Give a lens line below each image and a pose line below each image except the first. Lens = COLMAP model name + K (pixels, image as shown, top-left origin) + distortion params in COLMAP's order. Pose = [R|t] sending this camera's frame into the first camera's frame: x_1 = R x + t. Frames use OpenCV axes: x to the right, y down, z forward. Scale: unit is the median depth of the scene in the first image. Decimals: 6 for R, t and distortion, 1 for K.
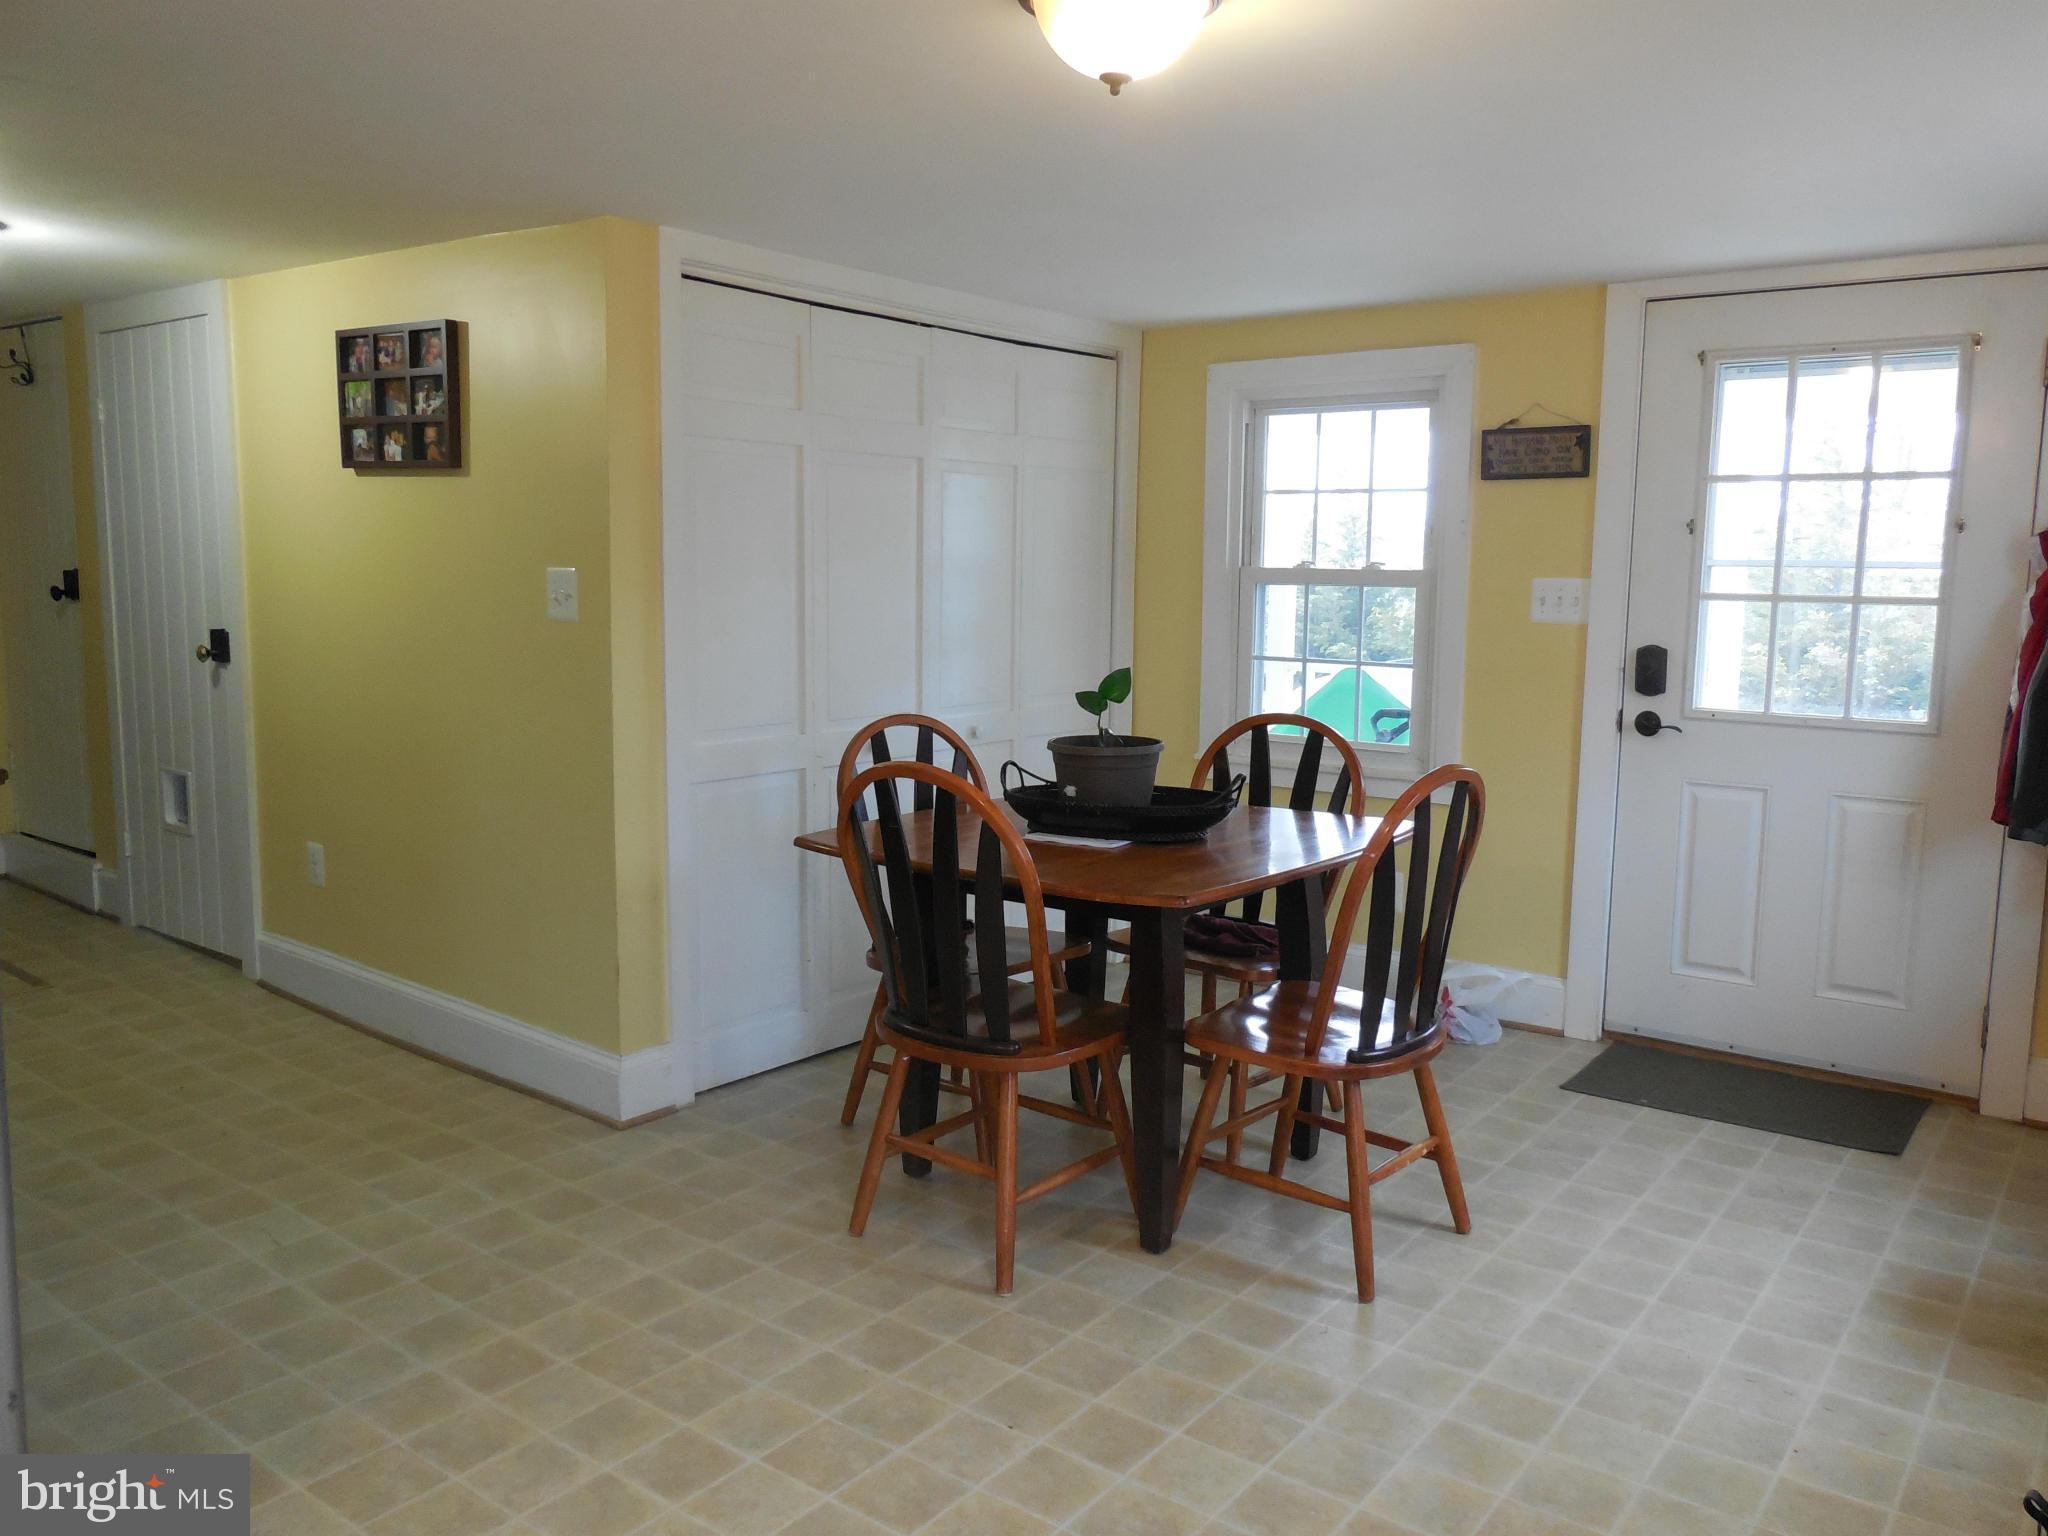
lens RADIAL K [[1575.3, 0, 1024.0], [0, 1575.3, 768.0], [0, 0, 1]] dist [-0.000082, 0.001289]
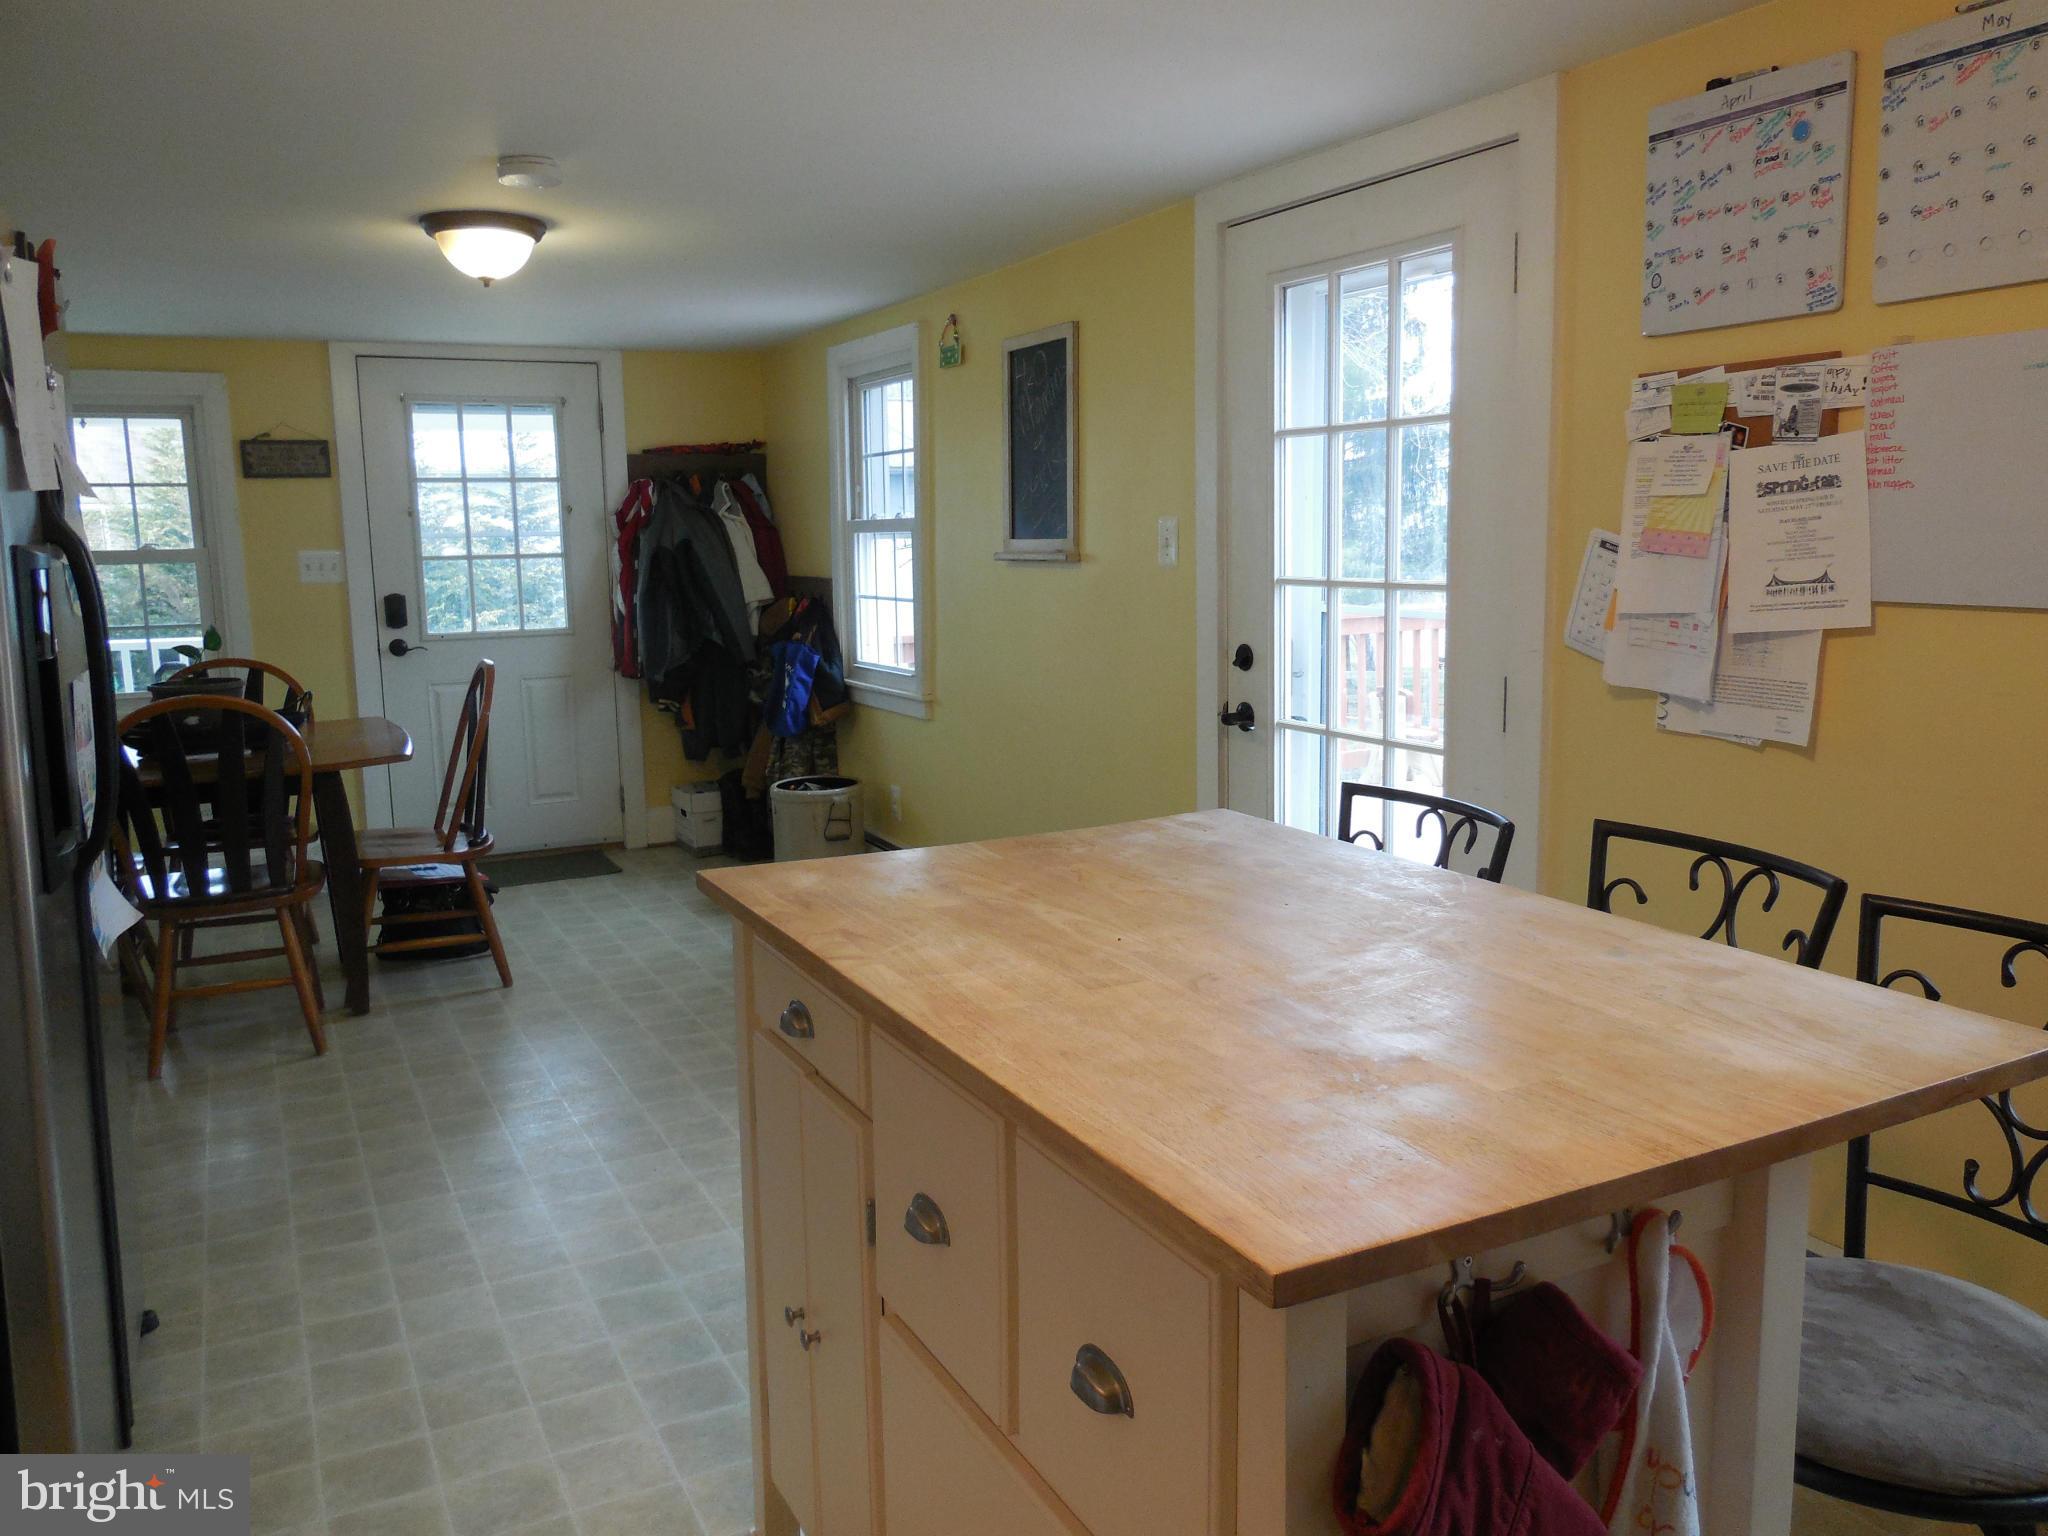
lens RADIAL K [[1575.3, 0, 1024.0], [0, 1575.3, 768.0], [0, 0, 1]] dist [-0.000082, 0.001289]
pose [[0.405883, -0.145718, 0.902234, -0.720723], [0.155983, 0.983768, 0.088715, 0.043400], [-0.900516, 0.104725, 0.422024, -0.126083]]
